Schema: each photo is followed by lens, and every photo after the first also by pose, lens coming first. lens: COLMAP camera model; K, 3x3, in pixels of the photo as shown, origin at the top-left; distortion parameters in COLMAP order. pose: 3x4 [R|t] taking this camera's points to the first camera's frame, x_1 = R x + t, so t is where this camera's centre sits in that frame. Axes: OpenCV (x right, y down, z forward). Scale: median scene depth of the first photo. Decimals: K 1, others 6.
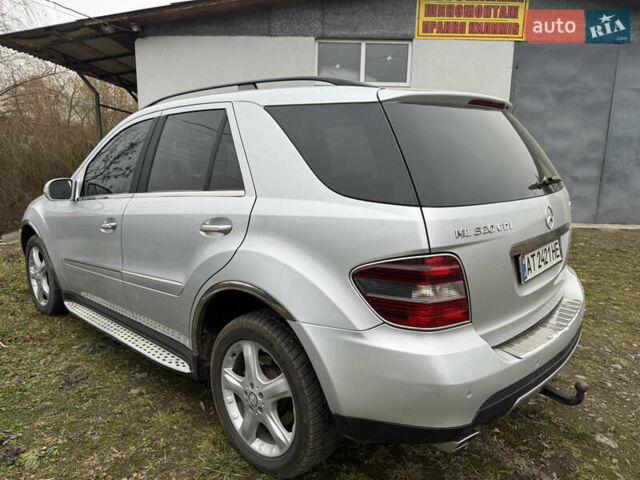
lens RADIAL K [[457.3, 0, 320.0], [0, 457.3, 240.0], [0, 0, 1]] dist [0.056682, -0.070778]
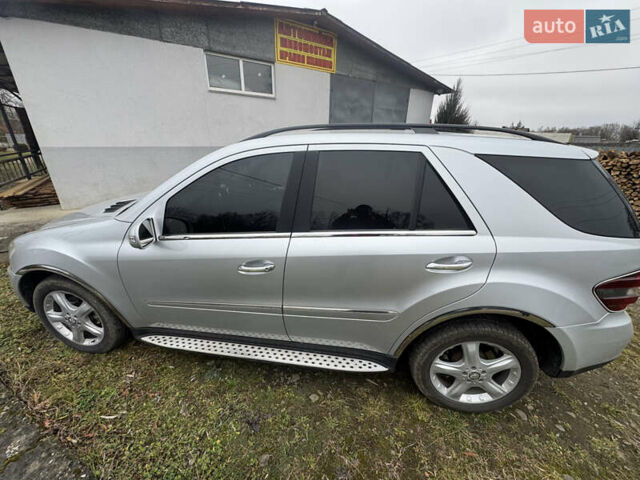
lens RADIAL K [[257.6, 0, 322.2], [0, 257.6, 238.9], [0, 0, 1]] dist [0.000901, 0.000269]
pose [[0.830223, -0.205001, 0.518367, -0.213423], [0.094383, 0.968191, 0.231729, -0.070626], [-0.549383, -0.143462, 0.823163, 0.168600]]
